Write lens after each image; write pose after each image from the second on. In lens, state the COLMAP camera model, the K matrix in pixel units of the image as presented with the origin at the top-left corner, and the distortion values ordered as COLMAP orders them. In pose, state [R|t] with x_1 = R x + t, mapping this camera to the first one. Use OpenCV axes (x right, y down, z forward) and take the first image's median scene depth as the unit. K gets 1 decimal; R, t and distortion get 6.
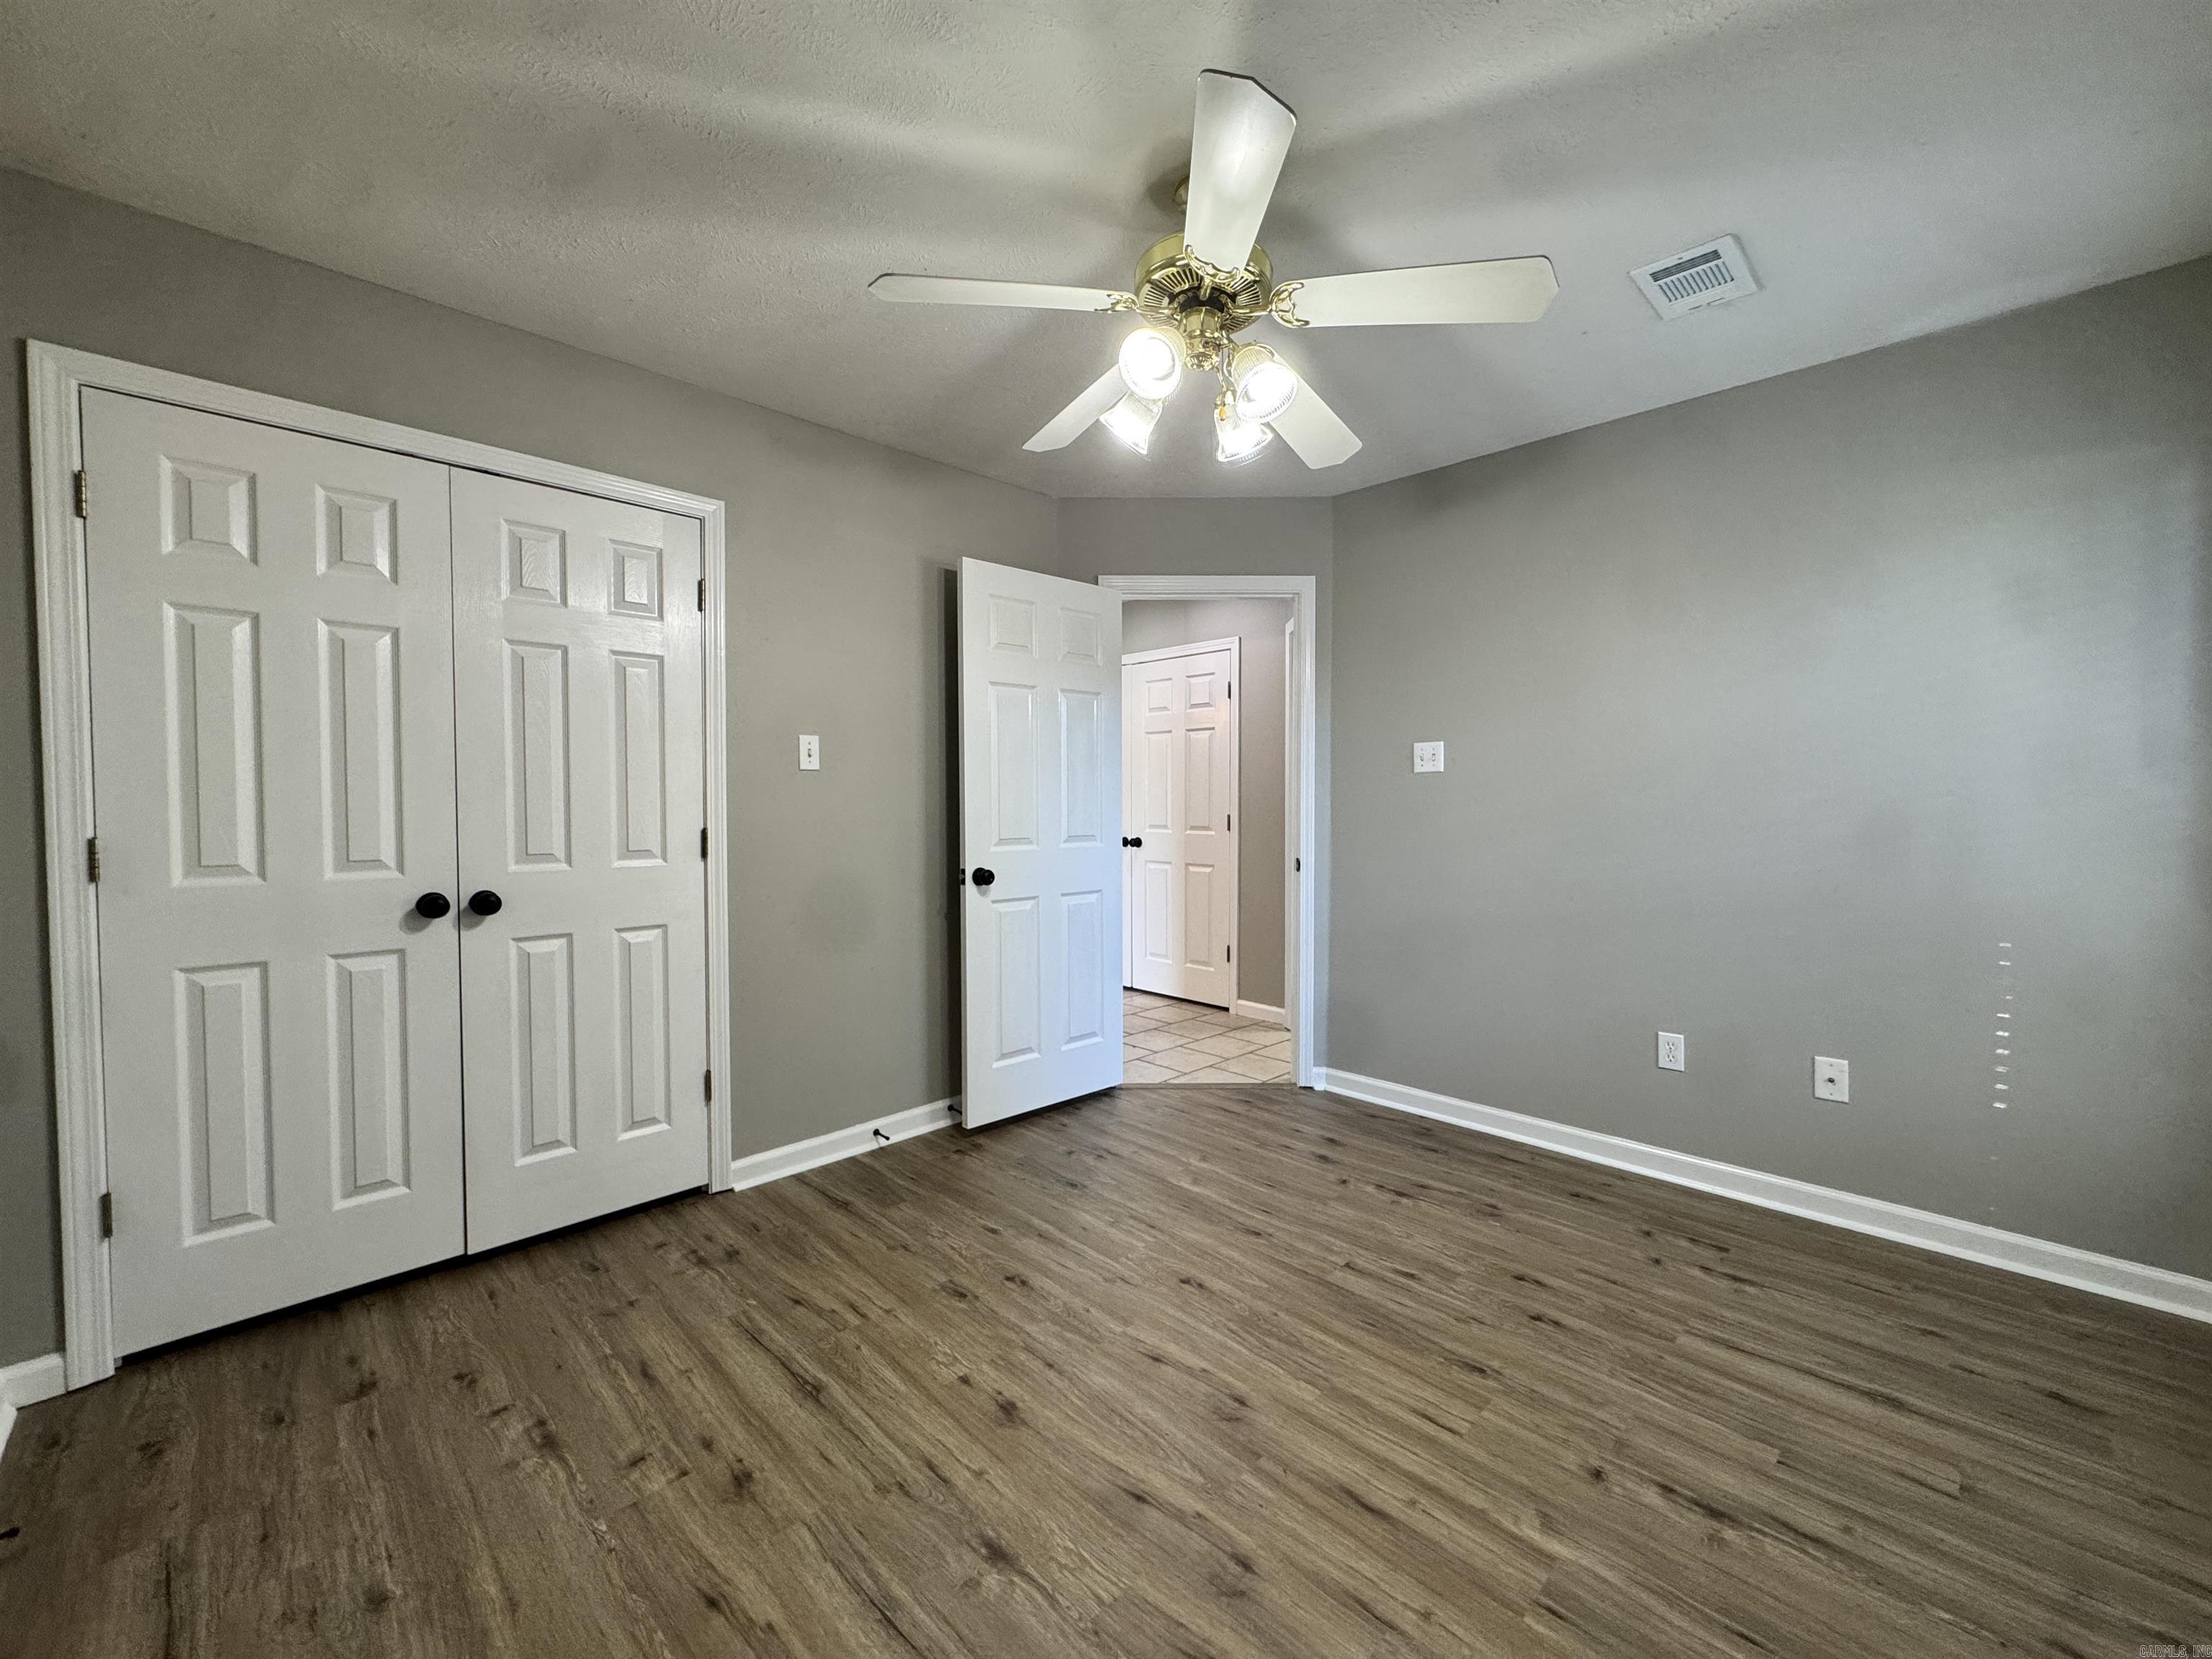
lens RADIAL K [[879.2, 0, 1106.3], [0, 879.2, 815.5], [0, 0, 1]] dist [-0.012109, -0.000015]
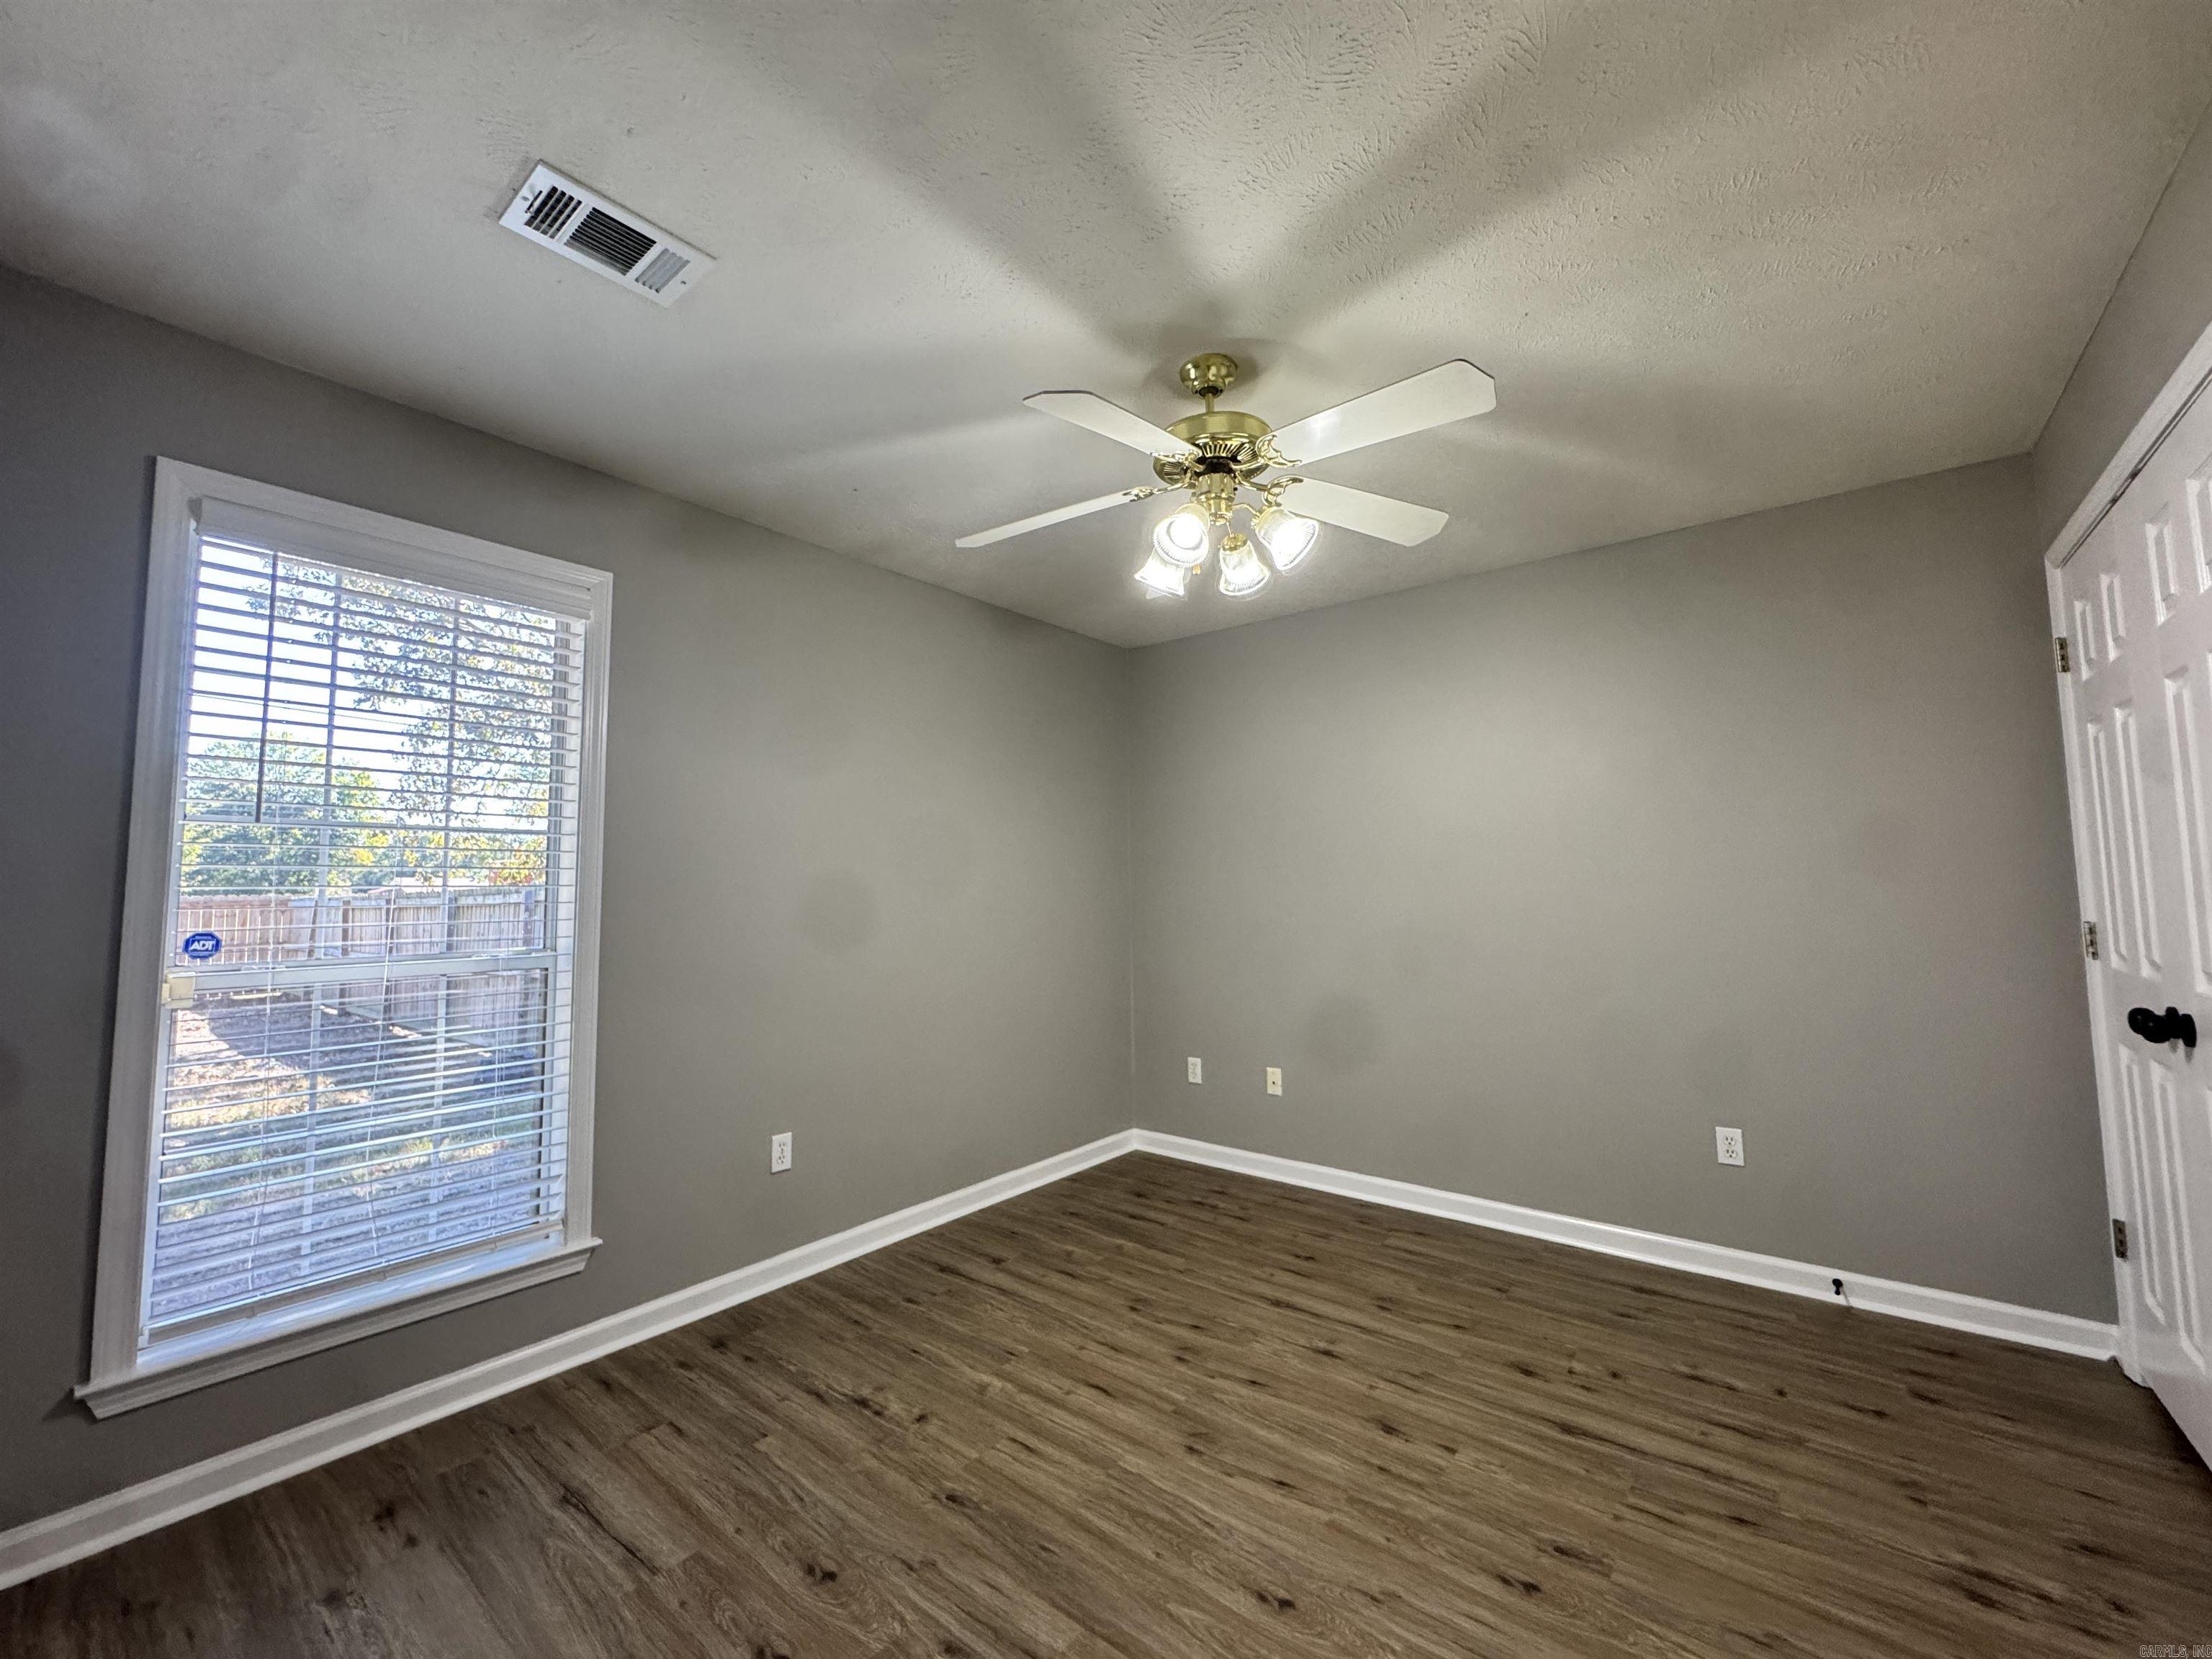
lens RADIAL K [[879.2, 0, 1107.9], [0, 879.2, 830.9], [0, 0, 1]] dist [-0.012109, -0.000015]
pose [[-0.993155, 0.004493, -0.116715, 0.378355], [0.010553, 0.998625, -0.051358, -0.054975], [0.116324, -0.052238, -0.991837, 2.090609]]
